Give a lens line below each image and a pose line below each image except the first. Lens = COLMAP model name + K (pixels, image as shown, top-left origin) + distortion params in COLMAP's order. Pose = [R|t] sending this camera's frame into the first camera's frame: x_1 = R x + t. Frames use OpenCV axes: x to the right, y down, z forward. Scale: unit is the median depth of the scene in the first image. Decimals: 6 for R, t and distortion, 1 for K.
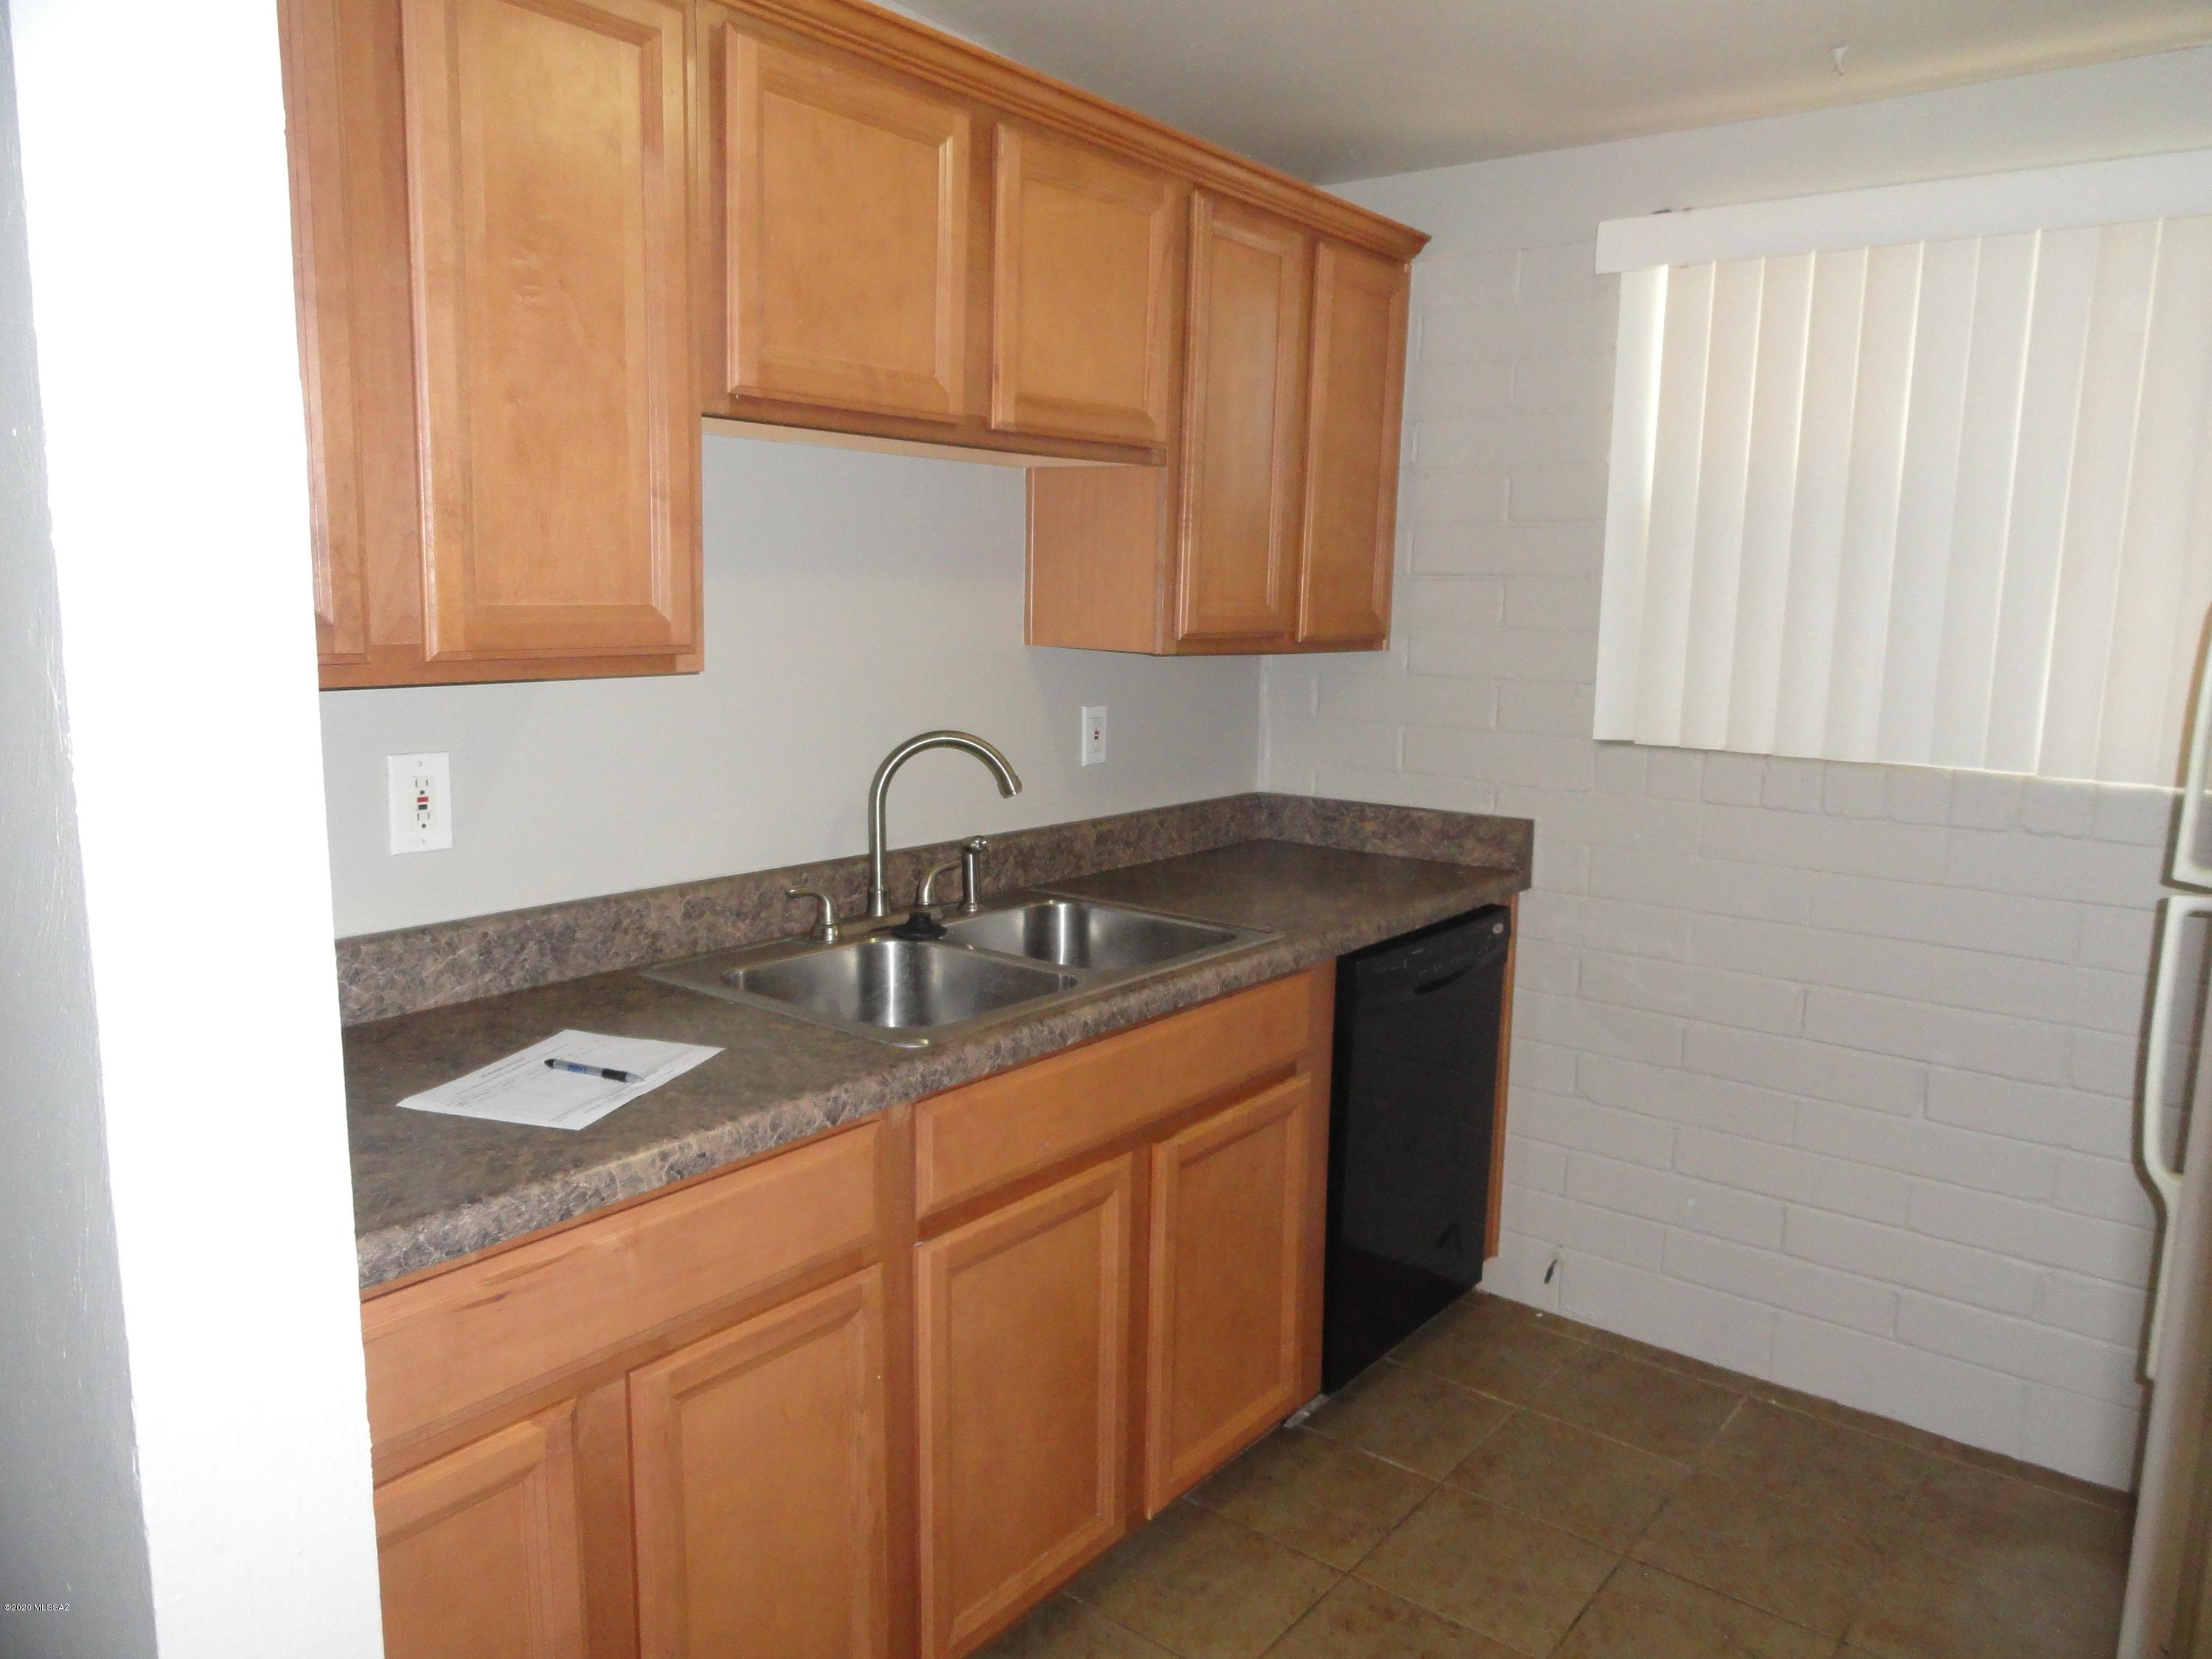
lens RADIAL K [[1529.6, 0, 1110.8], [0, 1529.6, 834.6], [0, 0, 1]] dist [0.040455, -0.082734]
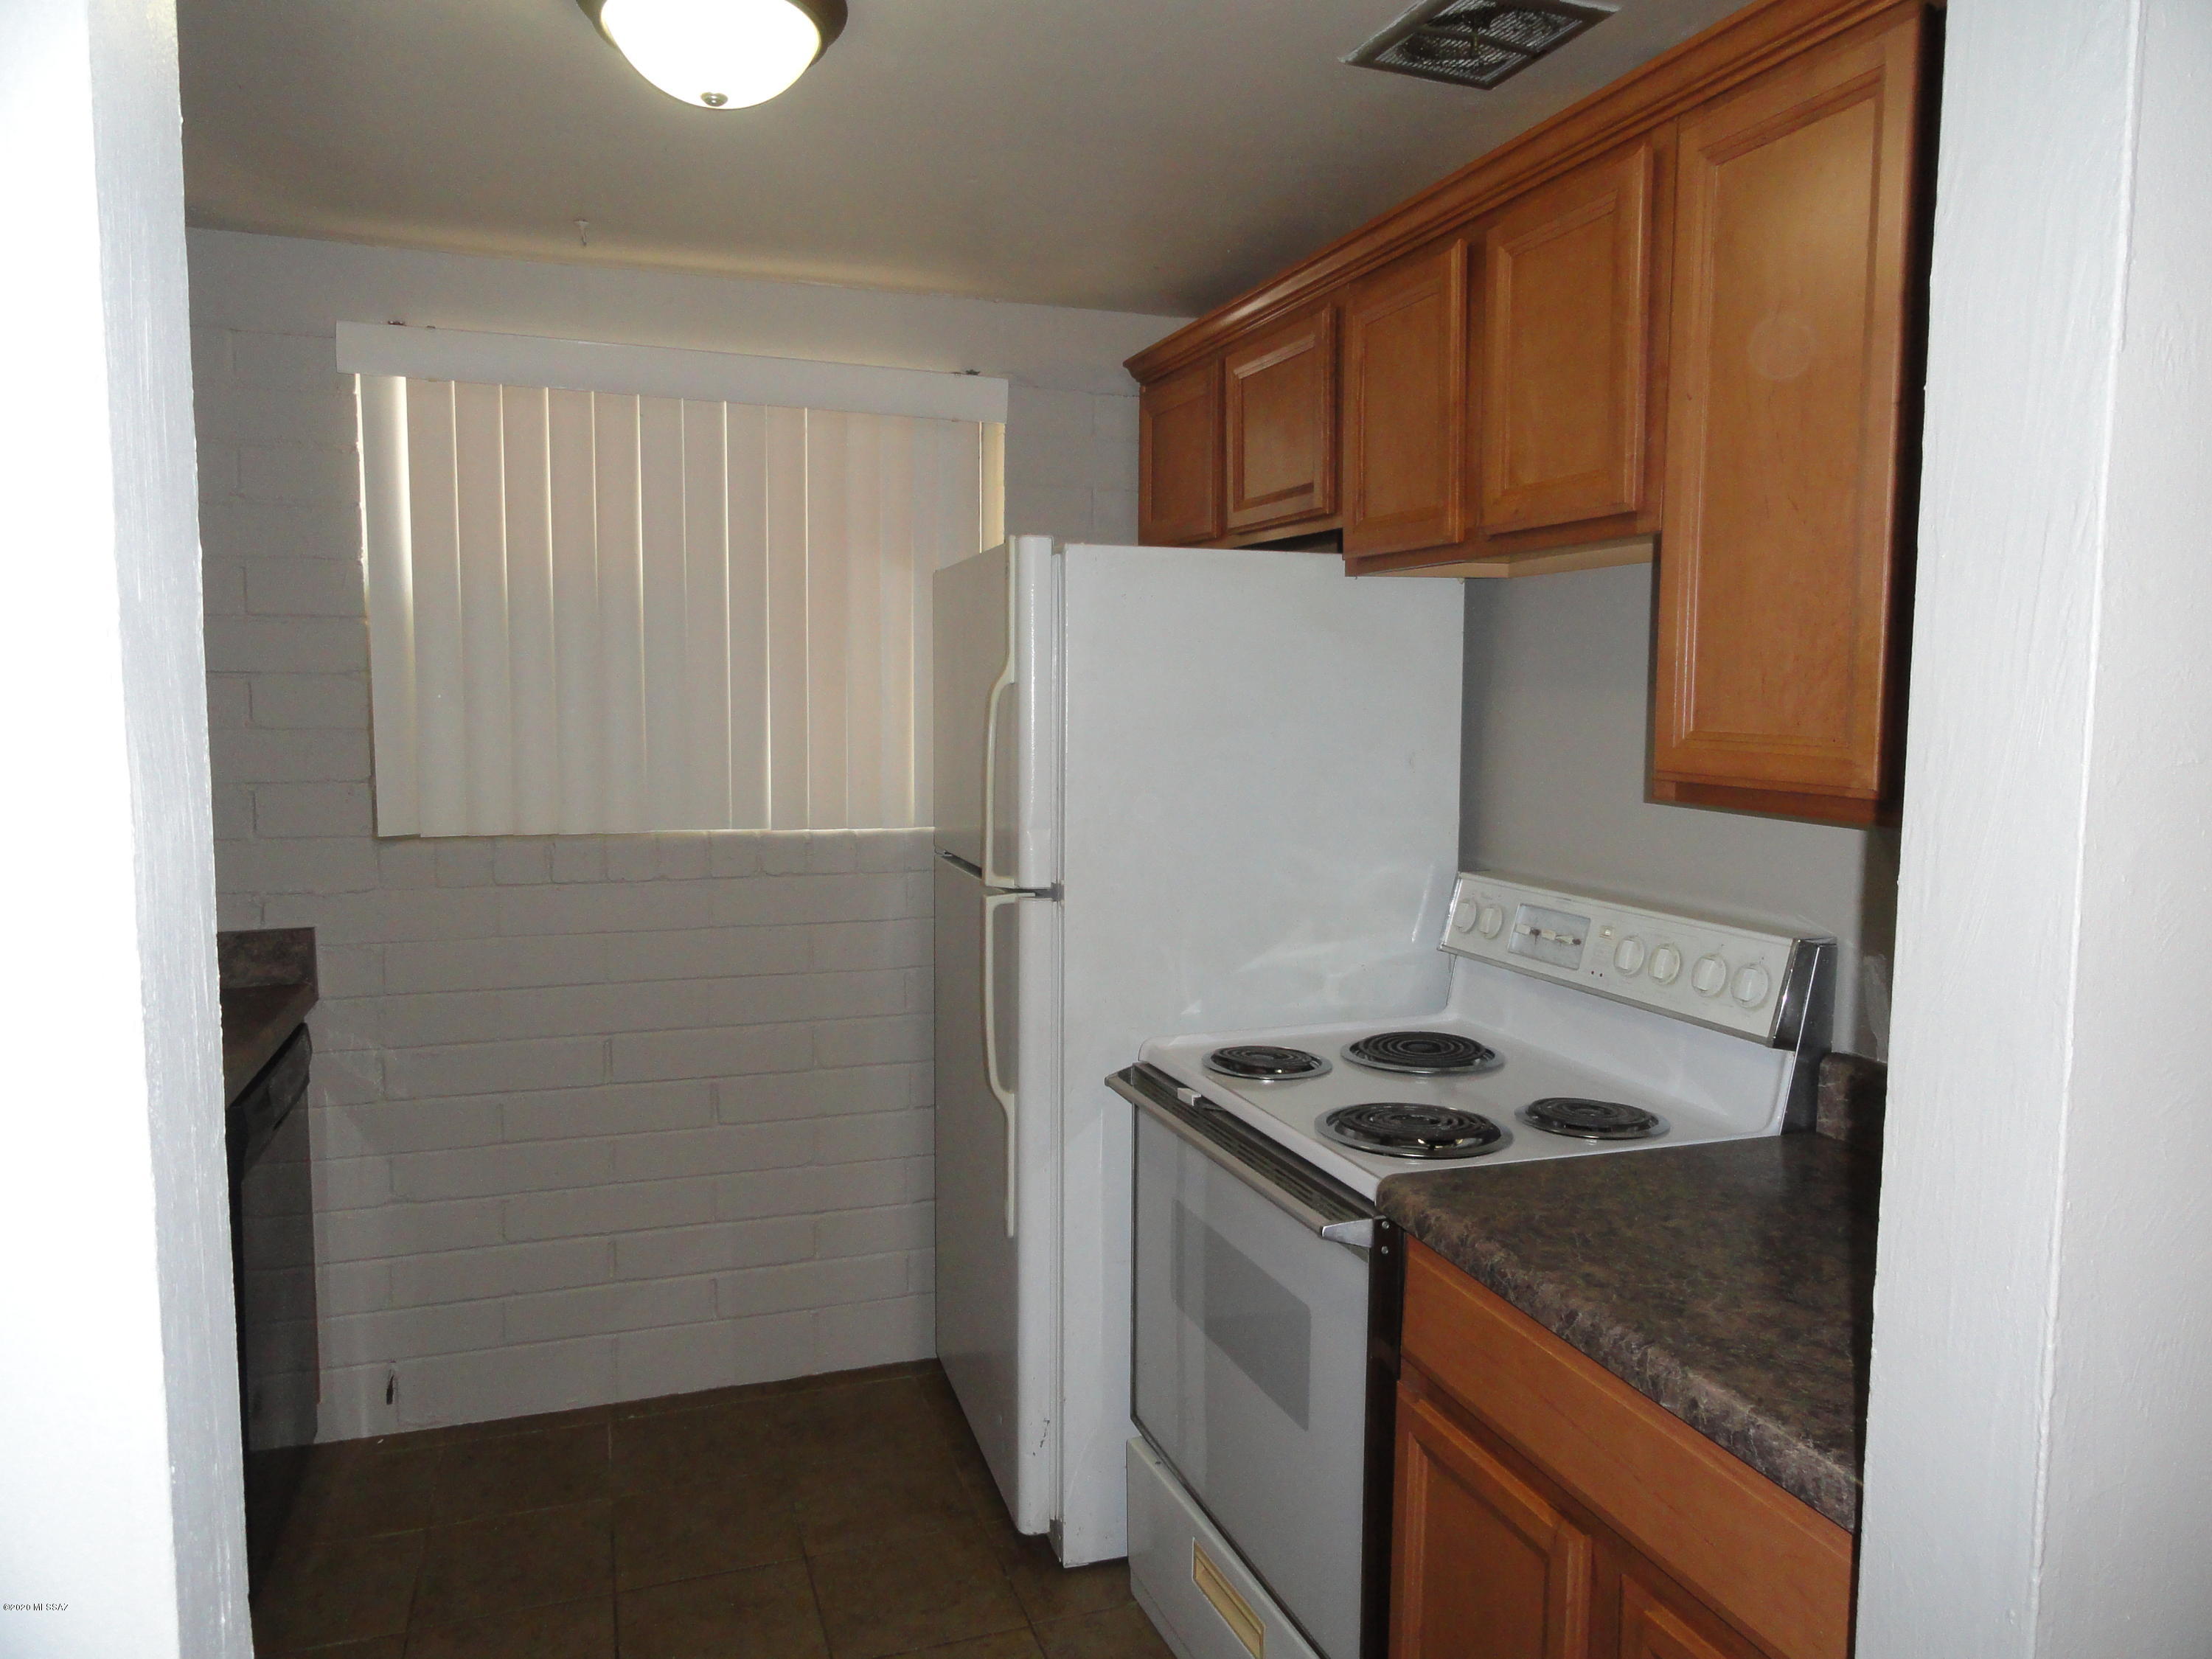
lens RADIAL K [[1529.6, 0, 1110.8], [0, 1529.6, 834.6], [0, 0, 1]] dist [0.040455, -0.082734]
pose [[0.522793, -0.087615, 0.847945, -0.289970], [0.134708, 0.990697, 0.019312, -0.019859], [-0.841749, 0.104129, 0.529732, 0.083005]]
